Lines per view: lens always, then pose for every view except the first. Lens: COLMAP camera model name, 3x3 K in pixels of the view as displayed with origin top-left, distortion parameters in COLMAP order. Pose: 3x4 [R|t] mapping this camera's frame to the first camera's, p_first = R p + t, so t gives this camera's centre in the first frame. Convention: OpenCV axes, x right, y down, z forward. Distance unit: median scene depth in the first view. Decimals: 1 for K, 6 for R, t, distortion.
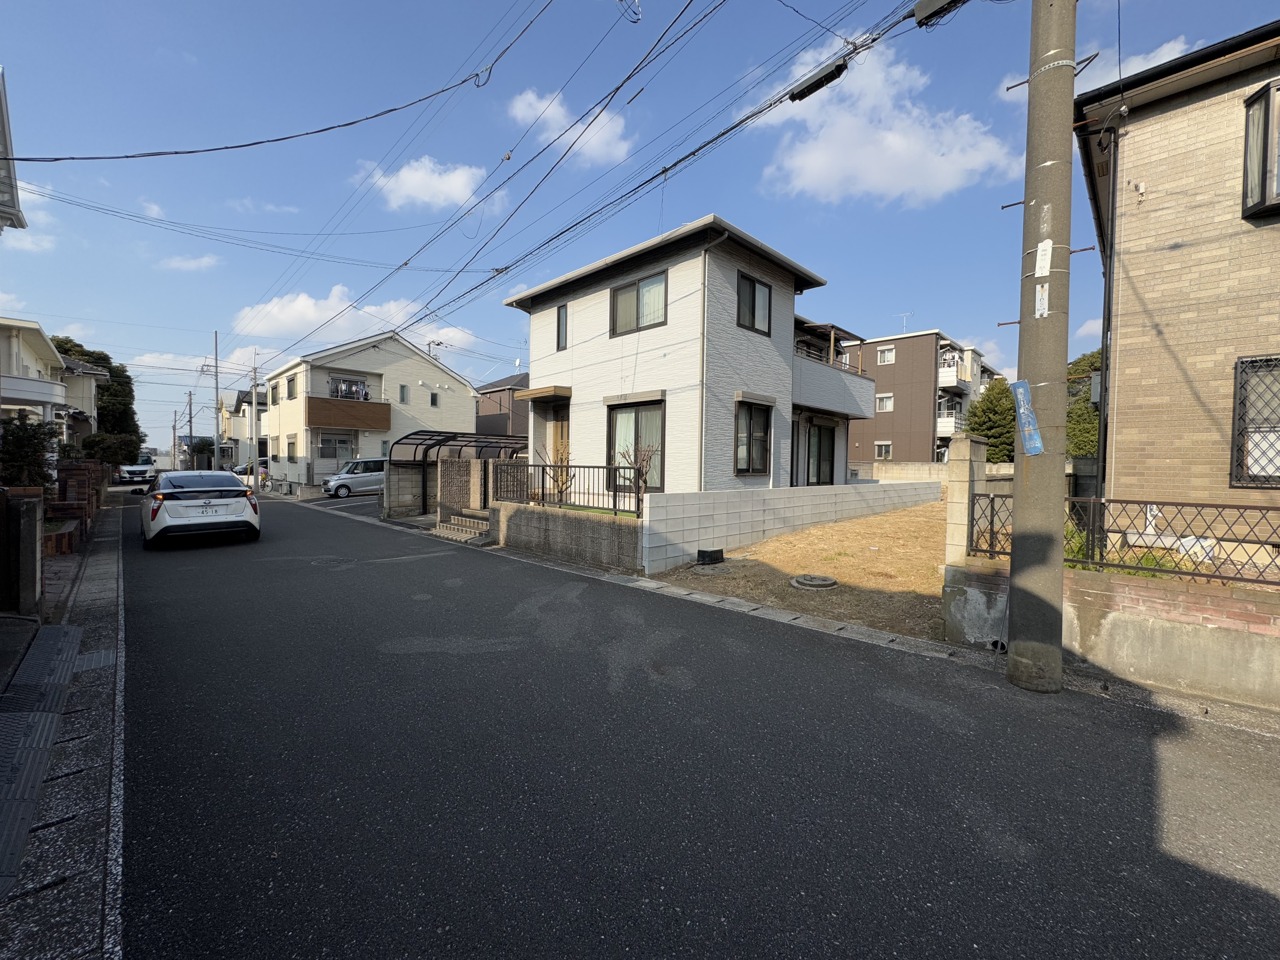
lens RADIAL K [[512.5, 0, 640.7], [0, 512.5, 478.5], [0, 0, 1]] dist [-0.002084, 0.000108]
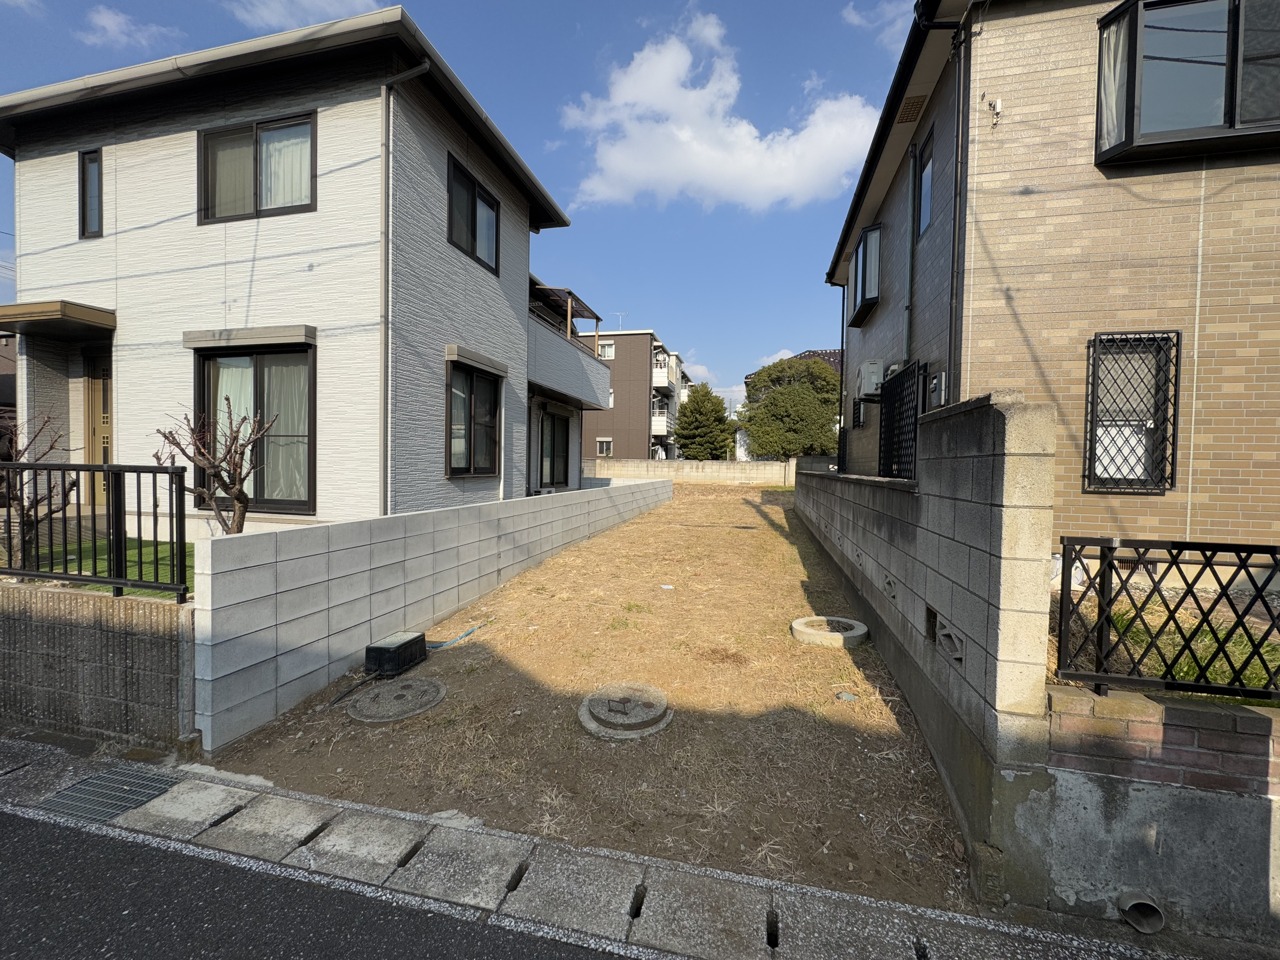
lens RADIAL K [[510.9, 0, 640.9], [0, 510.9, 477.9], [0, 0, 1]] dist [-0.002307, 0.000384]
pose [[0.854349, -0.012601, 0.519547, 0.060606], [0.009156, 0.999916, 0.009194, -0.010096], [-0.519619, -0.003098, 0.854392, 0.337613]]
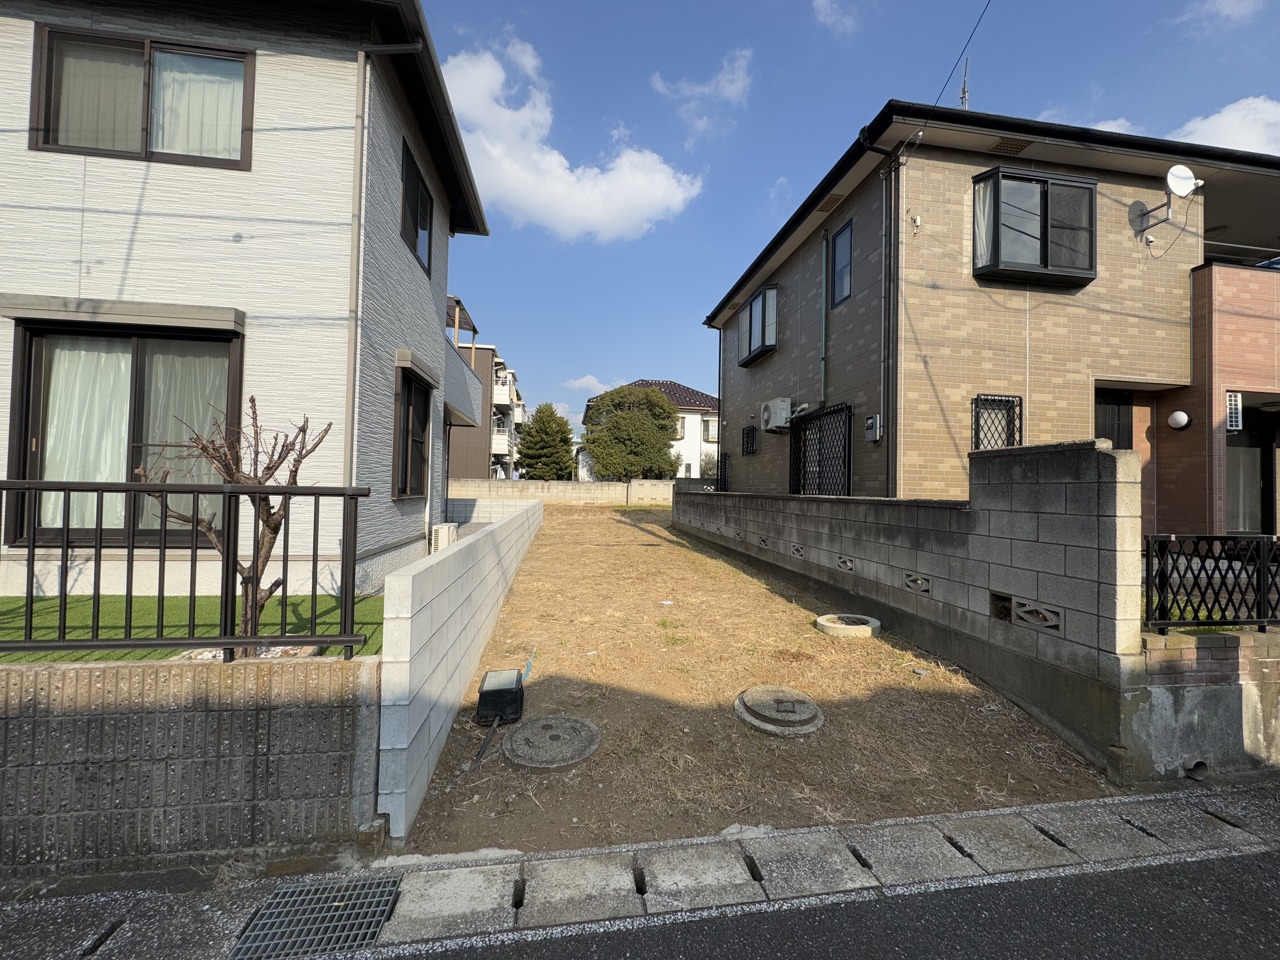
lens RADIAL K [[510.9, 0, 640.9], [0, 510.9, 477.9], [0, 0, 1]] dist [-0.002307, 0.000384]
pose [[0.600199, 0.015227, 0.799706, -0.098100], [0.009755, 0.999605, -0.026354, -0.012977], [-0.799791, 0.023619, 0.599814, 0.457502]]
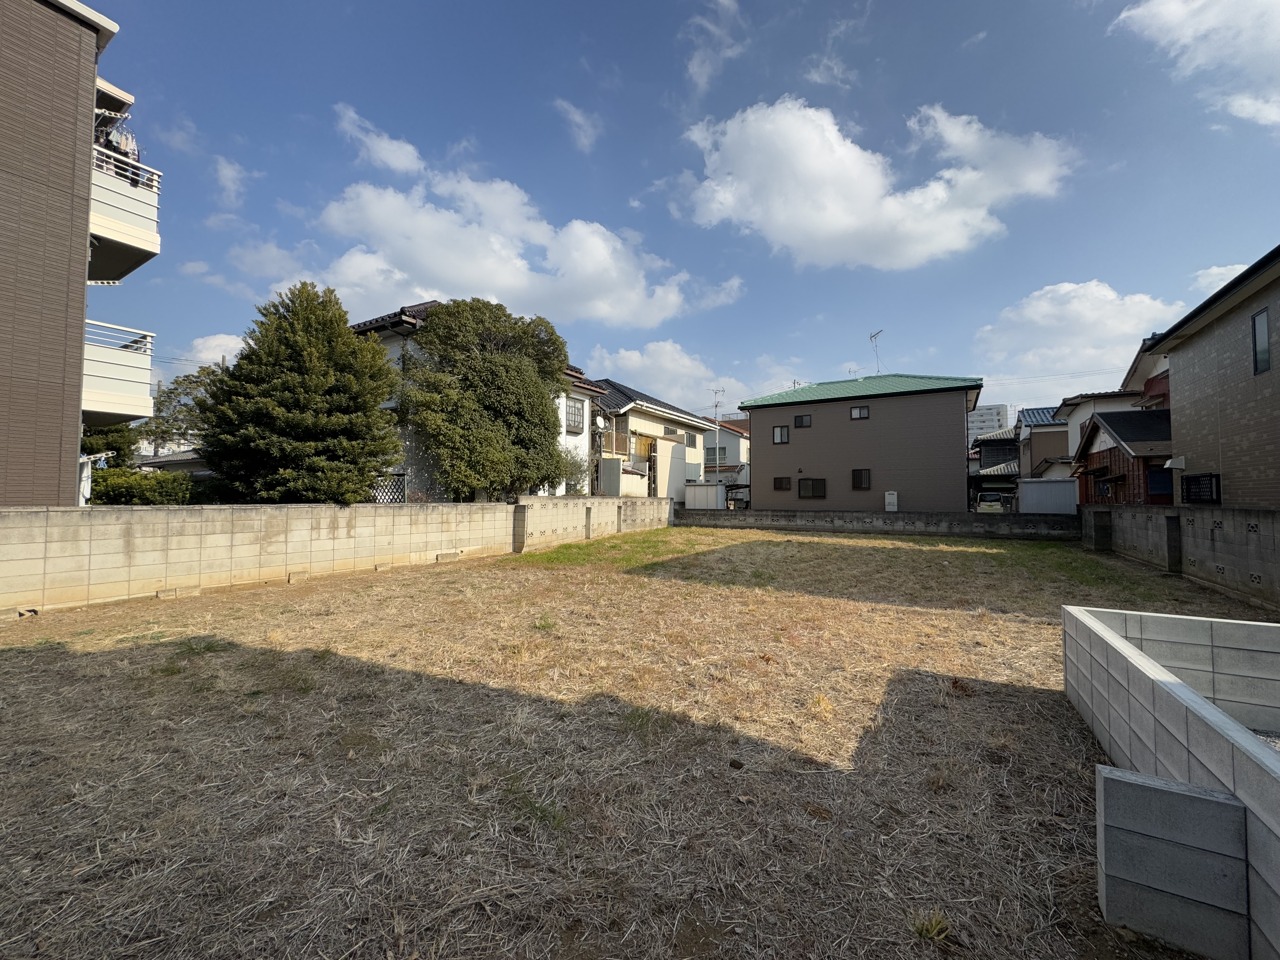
lens RADIAL K [[512.5, 0, 640.7], [0, 512.5, 478.5], [0, 0, 1]] dist [-0.002084, 0.000108]
pose [[-0.236542, 0.020891, 0.971397, 0.628060], [0.020708, 0.999650, -0.016456, -0.087920], [-0.971401, 0.016223, -0.236891, 1.994118]]
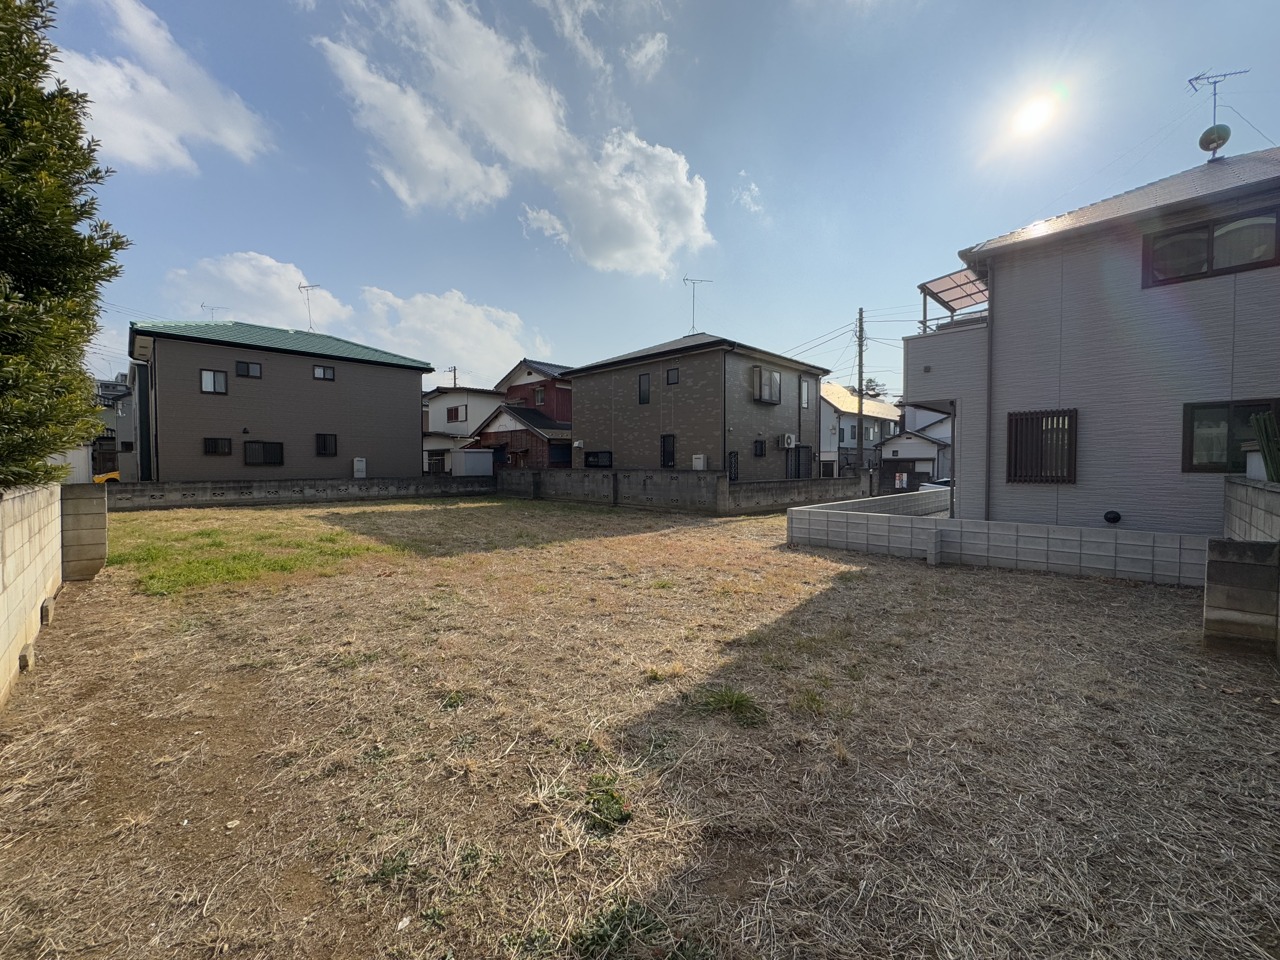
lens RADIAL K [[509.0, 0, 640.0], [0, 509.0, 480.0], [0, 0, 1]] dist [0.001189, 0.000667]
pose [[-0.999890, -0.014716, 0.001993, 1.207828], [-0.014571, 0.998126, 0.059440, -0.098470], [-0.002864, 0.059405, -0.998230, 2.549782]]
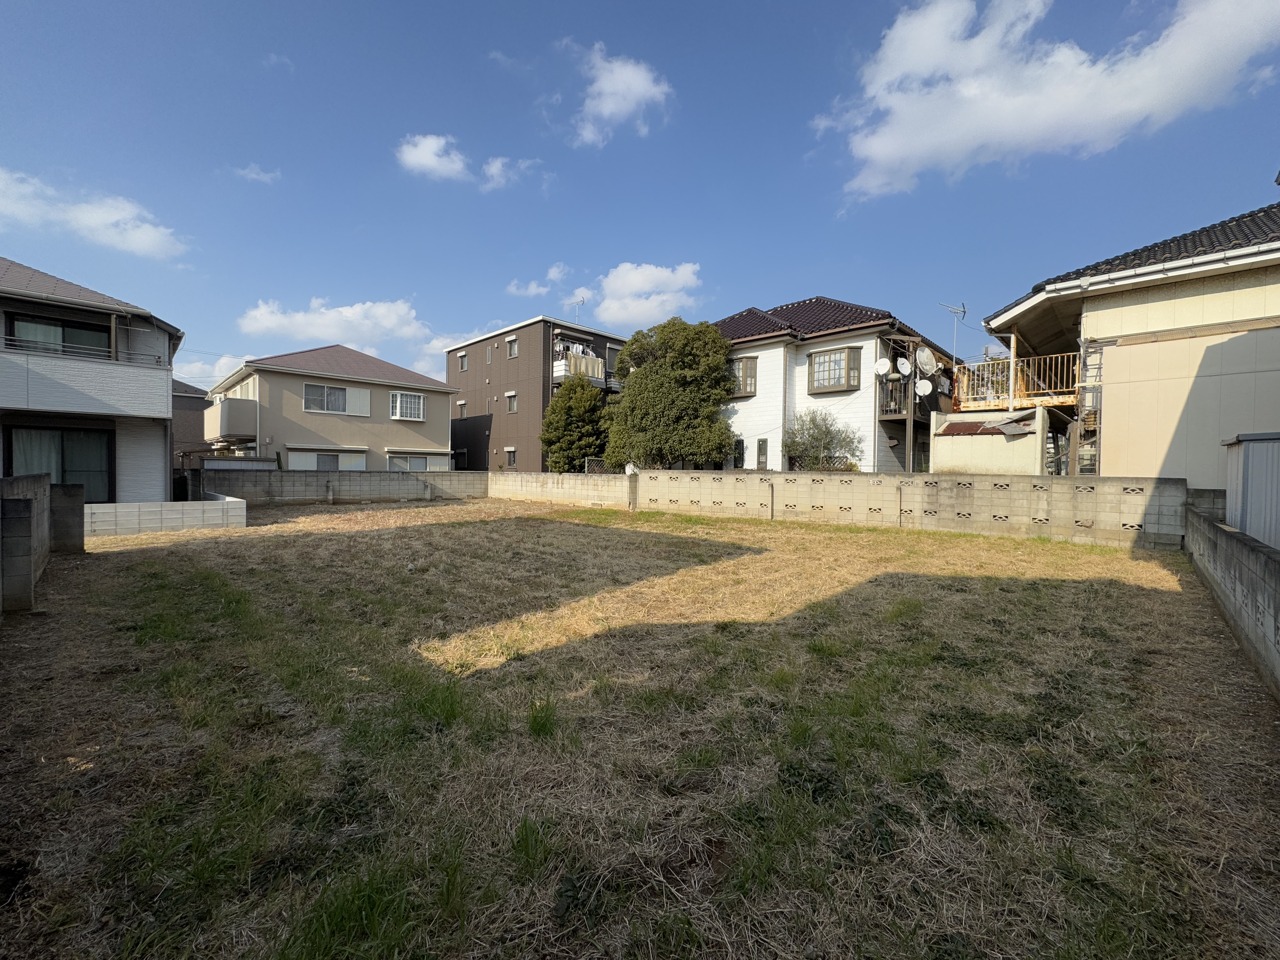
lens RADIAL K [[500.6, 0, 645.8], [0, 500.6, 476.4], [0, 0, 1]] dist [-0.017067, 0.000024]
pose [[0.999881, -0.001807, 0.015290, 1.856265], [0.002039, 0.999883, -0.015147, -0.028066], [-0.015261, 0.015177, 0.999768, 0.429312]]
